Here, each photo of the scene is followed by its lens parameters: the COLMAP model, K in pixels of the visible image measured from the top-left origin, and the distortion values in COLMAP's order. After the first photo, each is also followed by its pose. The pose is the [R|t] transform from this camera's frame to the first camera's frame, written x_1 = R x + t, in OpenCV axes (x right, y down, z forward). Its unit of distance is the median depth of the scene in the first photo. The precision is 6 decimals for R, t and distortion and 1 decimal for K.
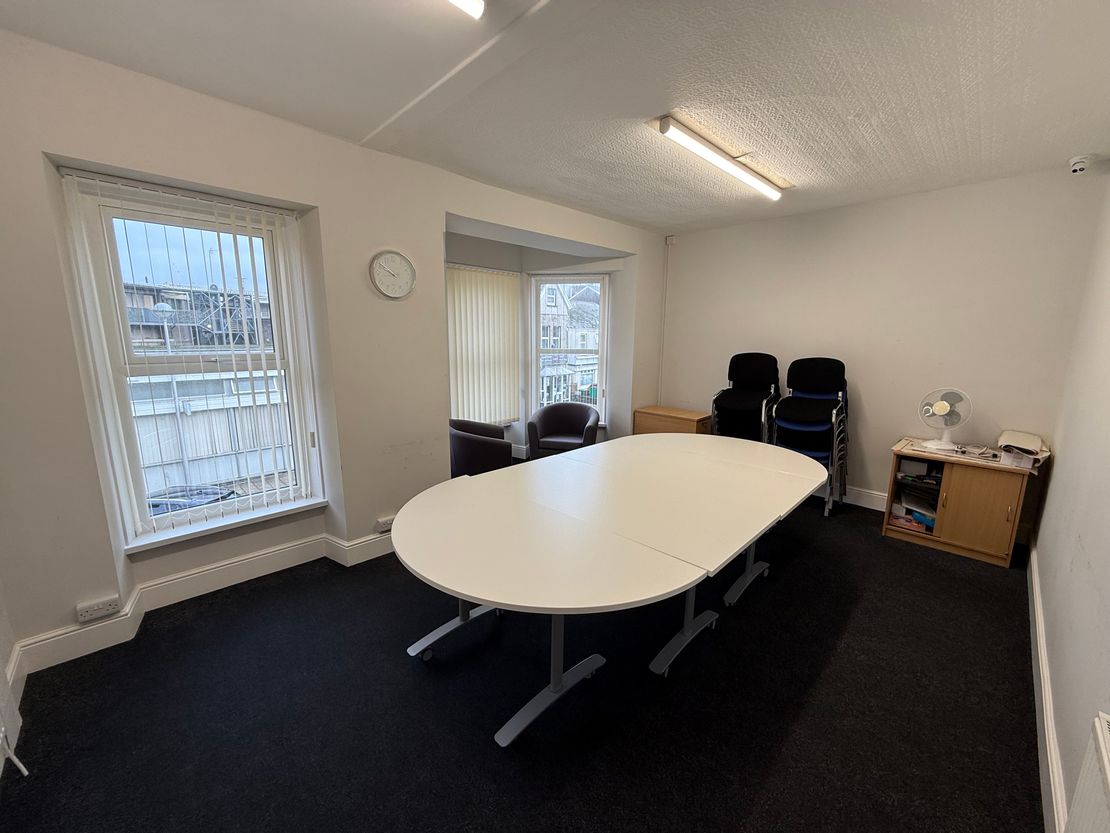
lens RADIAL K [[443.3, 0, 555.0], [0, 443.3, 416.5], [0, 0, 1]] dist [0.000109, -0.000299]
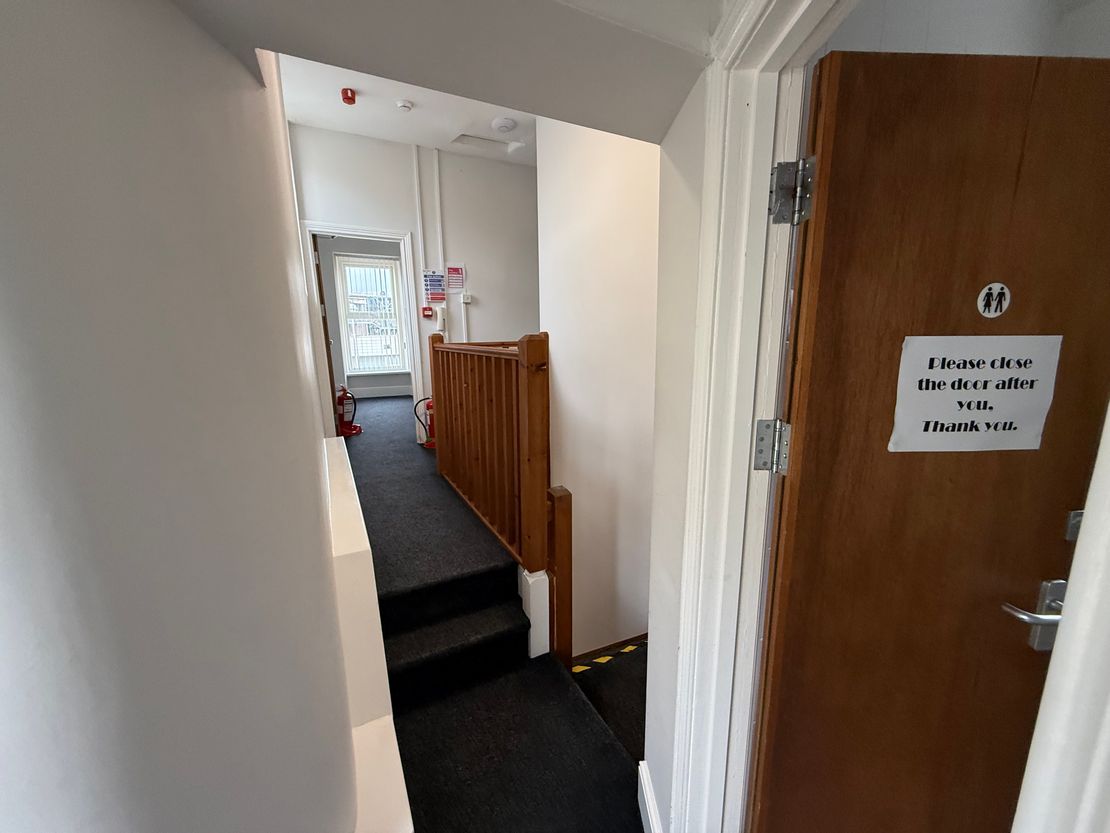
lens RADIAL K [[443.3, 0, 555.0], [0, 443.3, 416.5], [0, 0, 1]] dist [0.000109, -0.000299]
pose [[0.959827, 0.032596, -0.278693, 0.981738], [-0.029504, 0.999448, 0.015284, 0.383092], [0.279037, -0.006447, 0.960259, -1.179911]]
